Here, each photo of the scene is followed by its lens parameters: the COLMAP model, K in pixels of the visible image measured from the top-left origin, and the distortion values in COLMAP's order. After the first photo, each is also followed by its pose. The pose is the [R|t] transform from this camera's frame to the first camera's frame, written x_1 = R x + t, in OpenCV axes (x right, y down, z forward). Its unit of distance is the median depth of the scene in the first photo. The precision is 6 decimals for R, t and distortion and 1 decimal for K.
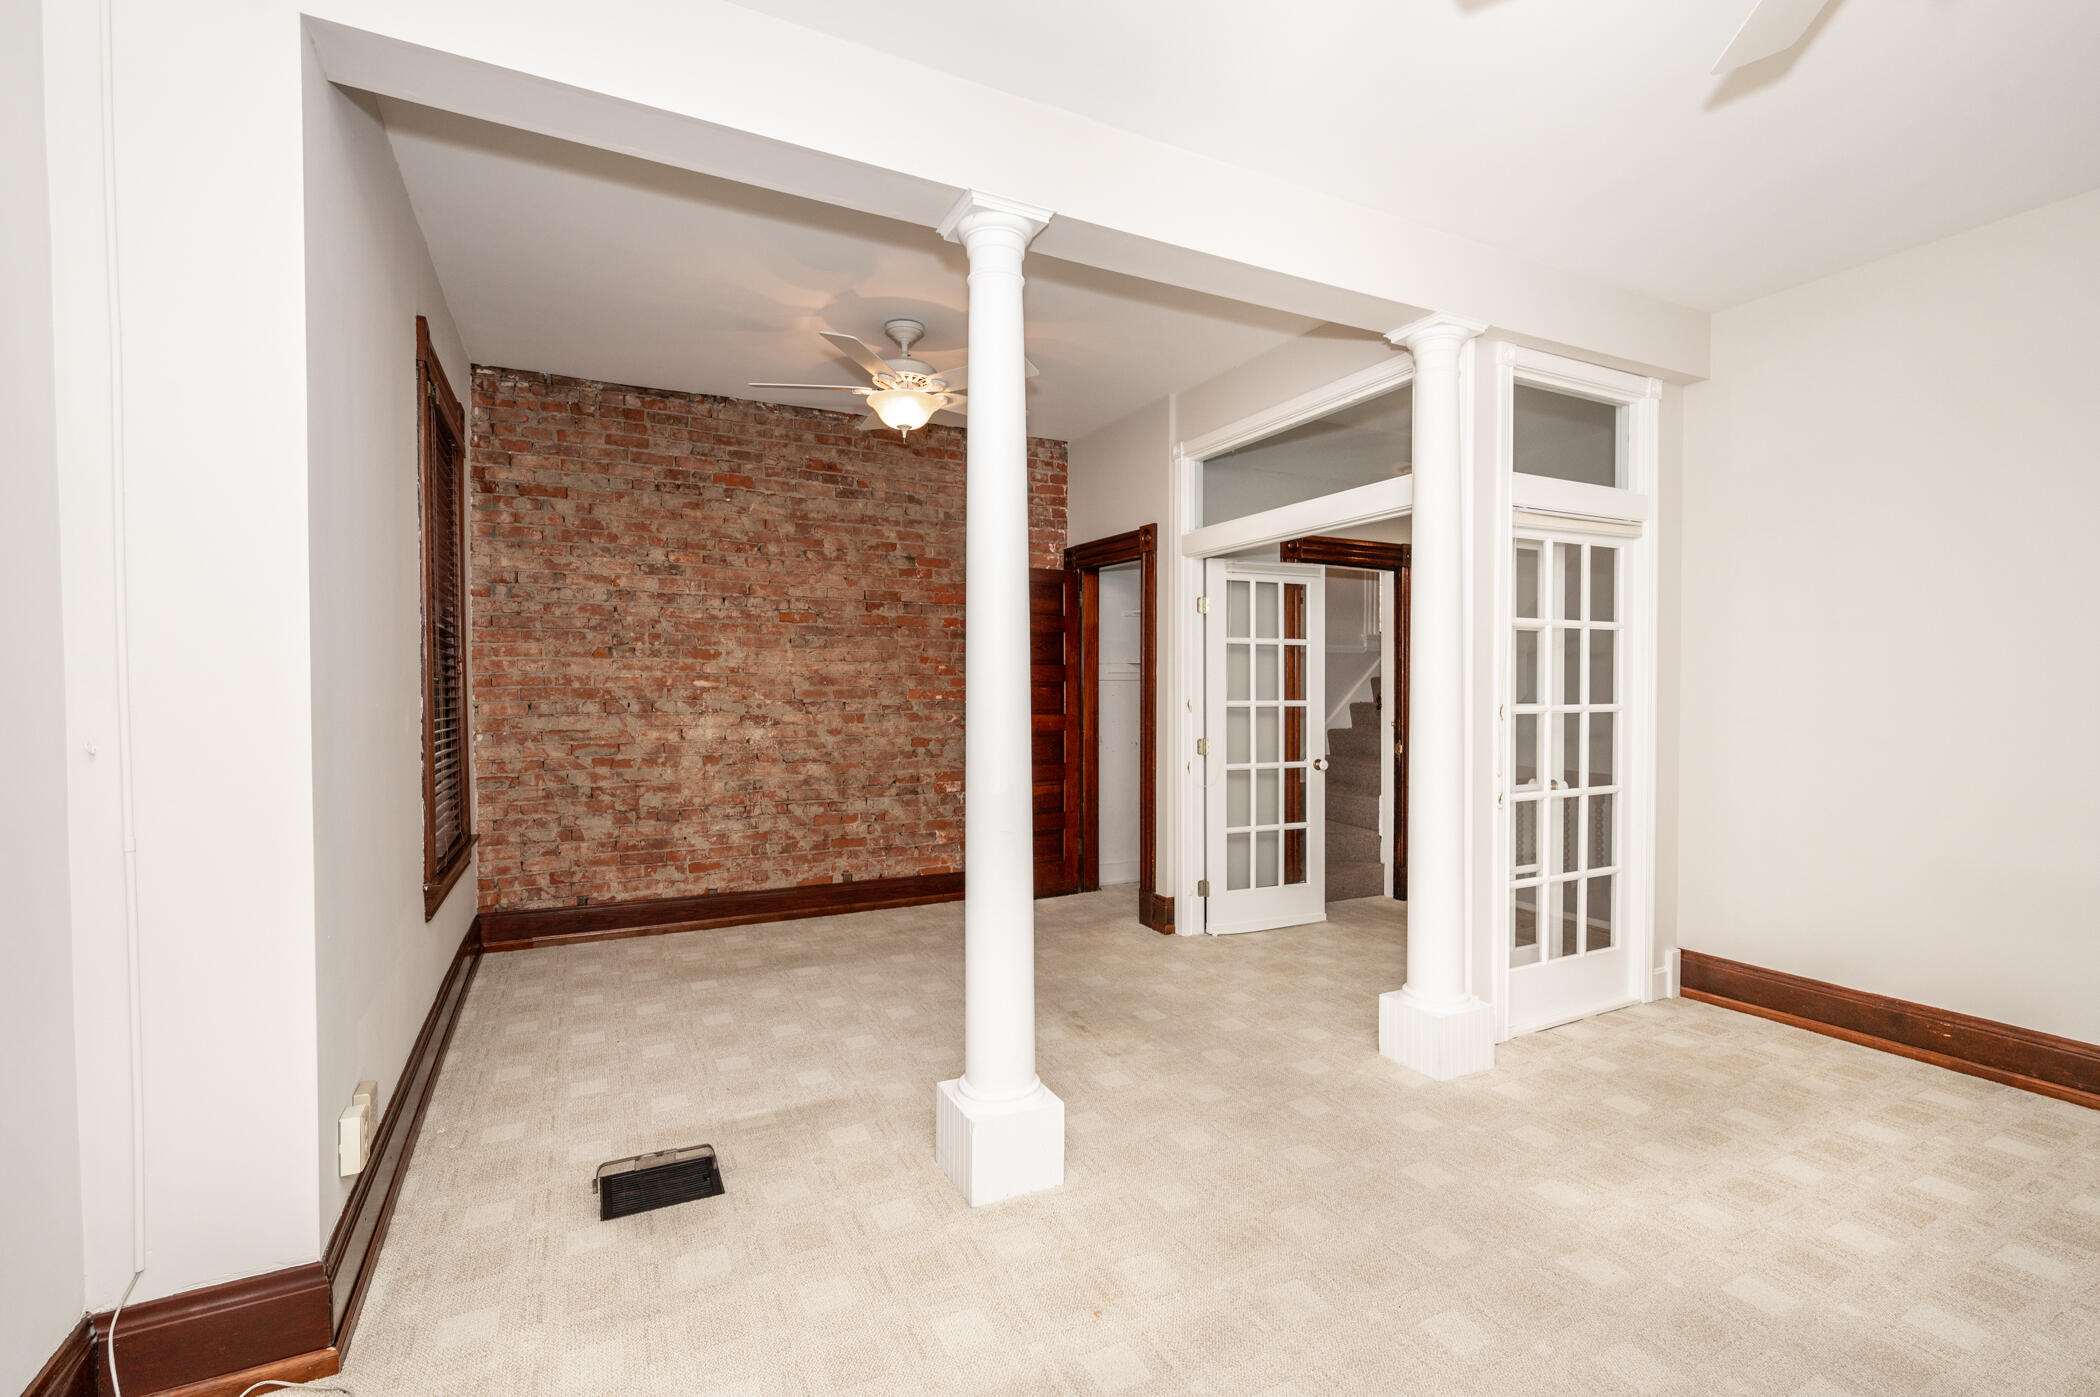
lens RADIAL K [[935.6, 0, 1051.9], [0, 935.6, 699.6], [0, 0, 1]] dist [-0.000831, -0.001035]
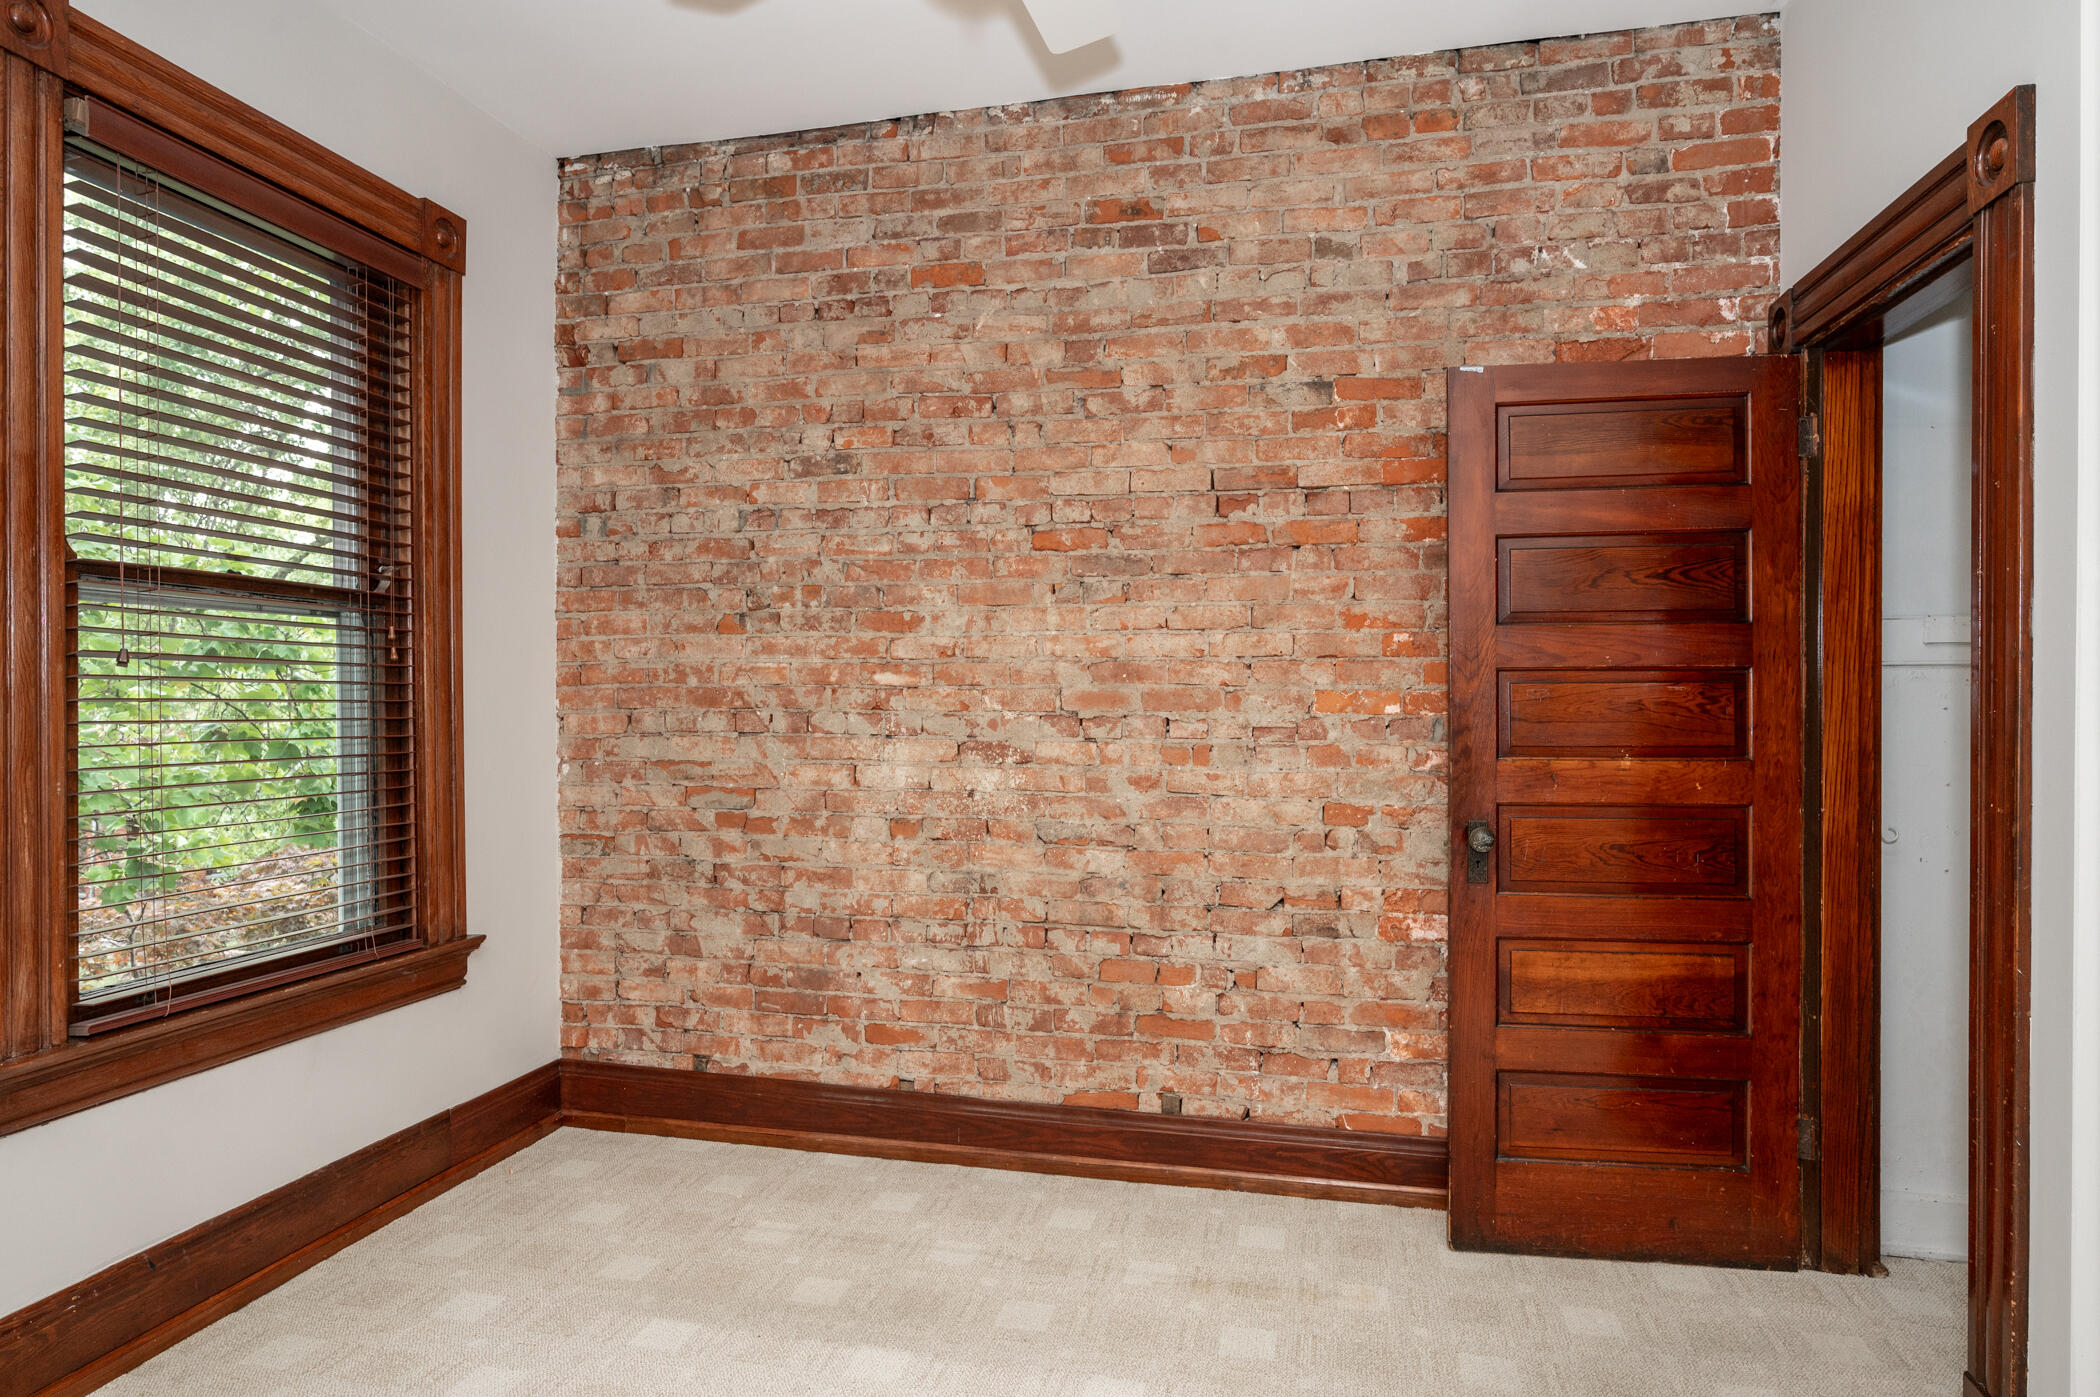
lens RADIAL K [[1209.6, 0, 1036.4], [0, 1209.6, 698.0], [0, 0, 1]] dist [-0.003676, 0.000089]
pose [[0.762321, 0.002524, -0.647194, 0.118672], [-0.009369, 0.999931, -0.007136, -0.002449], [0.647131, 0.011503, 0.762292, 0.539056]]
